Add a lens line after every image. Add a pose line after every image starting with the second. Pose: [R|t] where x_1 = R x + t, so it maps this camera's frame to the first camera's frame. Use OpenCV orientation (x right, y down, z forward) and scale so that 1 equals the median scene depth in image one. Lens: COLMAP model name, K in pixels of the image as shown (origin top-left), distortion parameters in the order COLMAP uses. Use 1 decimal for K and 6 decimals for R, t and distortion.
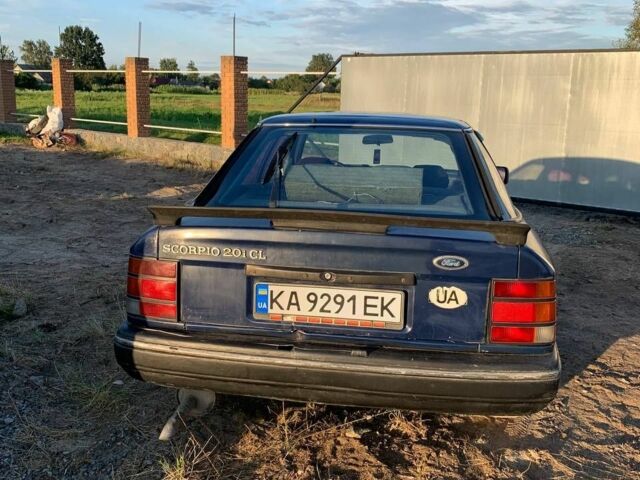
lens RADIAL K [[636.9, 0, 319.1], [0, 636.9, 258.3], [0, 0, 1]] dist [-0.049071, -0.012417]
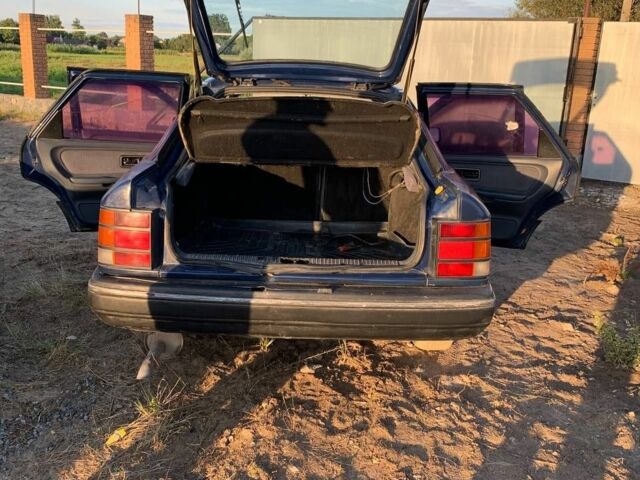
lens RADIAL K [[636.9, 0, 319.1], [0, 636.9, 258.3], [0, 0, 1]] dist [-0.049071, -0.012417]
pose [[0.987060, -0.029045, 0.157697, -0.091707], [0.020290, 0.998177, 0.056849, 0.021006], [-0.159060, -0.052913, 0.985850, -0.078676]]
